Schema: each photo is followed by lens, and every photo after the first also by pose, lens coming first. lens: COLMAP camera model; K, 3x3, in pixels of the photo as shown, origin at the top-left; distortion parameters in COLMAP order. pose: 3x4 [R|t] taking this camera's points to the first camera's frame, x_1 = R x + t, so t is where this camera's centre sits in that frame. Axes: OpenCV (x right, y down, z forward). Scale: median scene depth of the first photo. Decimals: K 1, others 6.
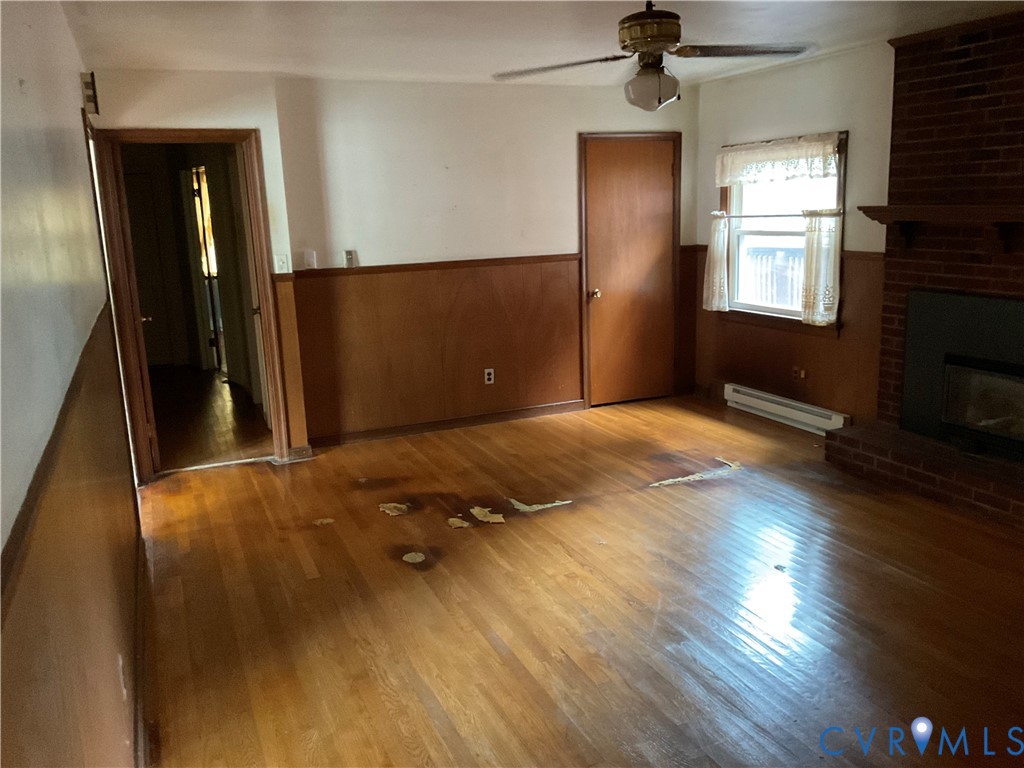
lens RADIAL K [[837.7, 0, 512.0], [0, 837.7, 384.0], [0, 0, 1]] dist [0.073876, -0.157059]
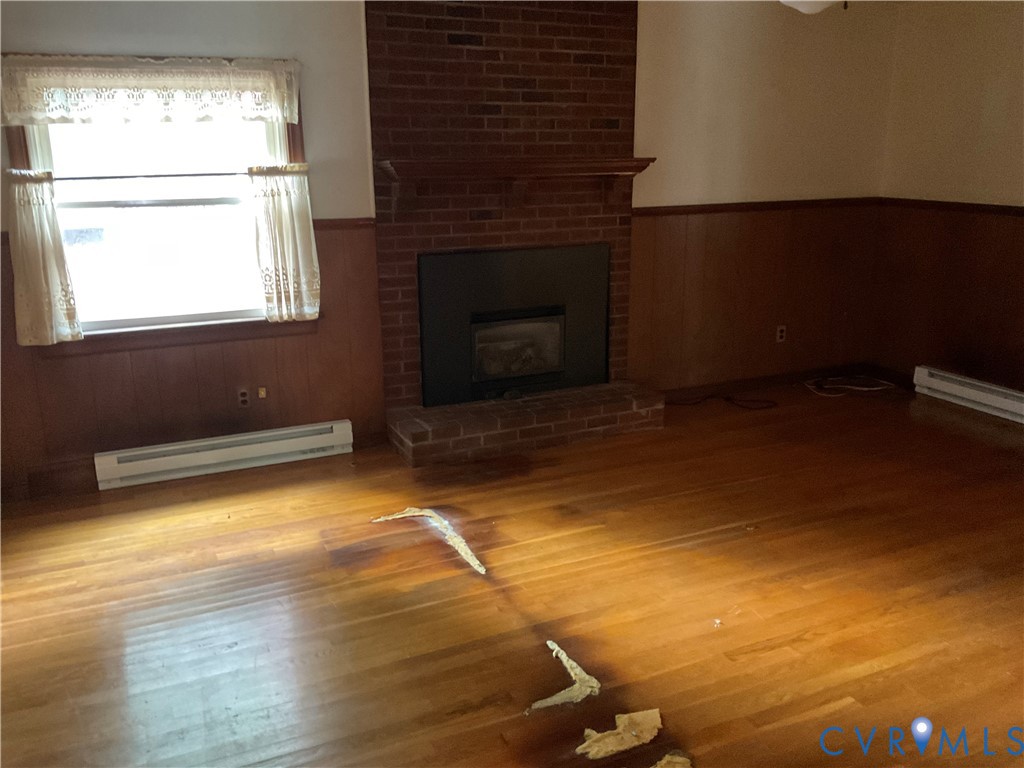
lens RADIAL K [[837.7, 0, 512.0], [0, 837.7, 384.0], [0, 0, 1]] dist [0.073876, -0.157059]
pose [[-0.018952, -0.233067, 0.972276, -0.441242], [0.215275, 0.948690, 0.231609, -0.168595], [-0.976369, 0.213697, 0.032194, 0.904159]]
